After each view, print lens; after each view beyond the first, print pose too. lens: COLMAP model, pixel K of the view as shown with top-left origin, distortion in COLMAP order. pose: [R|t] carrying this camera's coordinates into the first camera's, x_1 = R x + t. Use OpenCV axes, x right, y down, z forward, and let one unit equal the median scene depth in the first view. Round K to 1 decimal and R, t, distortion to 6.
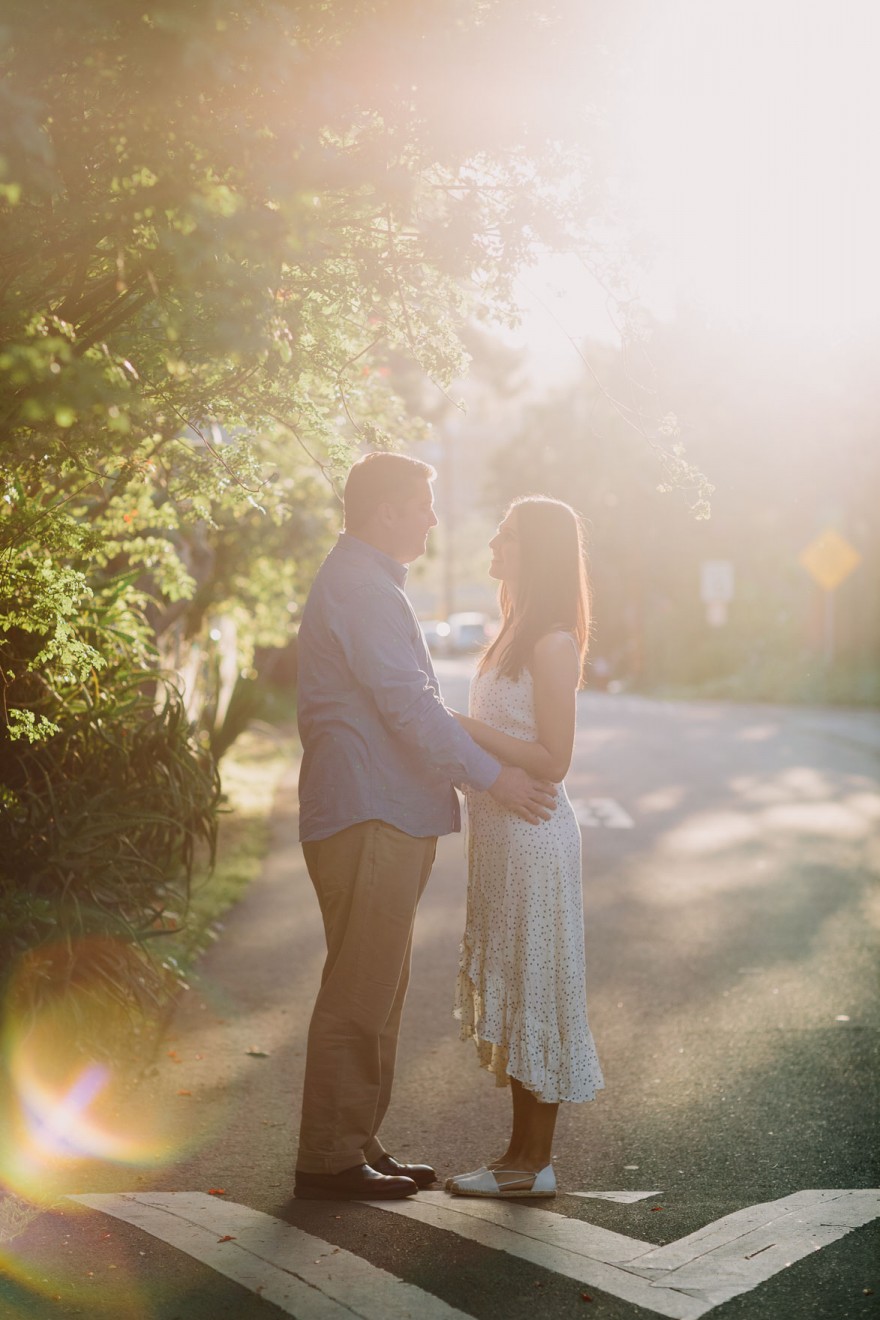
lens RADIAL K [[1385.1, 0, 449.8], [0, 1385.1, 637.8], [0, 0, 1]] dist [0.013487, -0.002088]
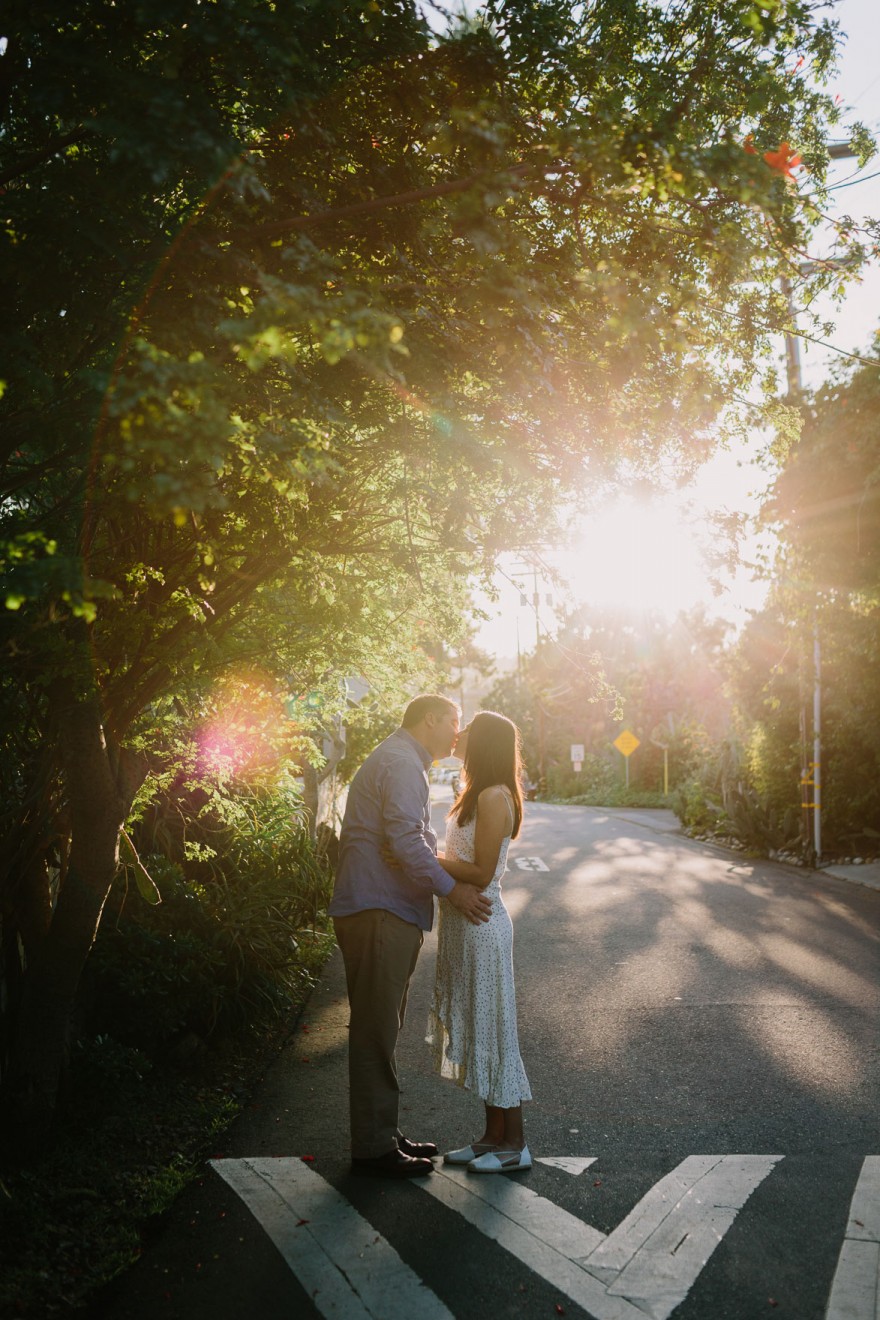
lens RADIAL K [[1385.1, 0, 449.8], [0, 1385.1, 637.8], [0, 0, 1]] dist [0.013487, -0.002088]
pose [[0.999950, -0.006823, 0.007306, -0.017362], [0.007764, 0.990432, -0.137780, 0.038780], [-0.006296, 0.137829, 0.990436, -0.600658]]
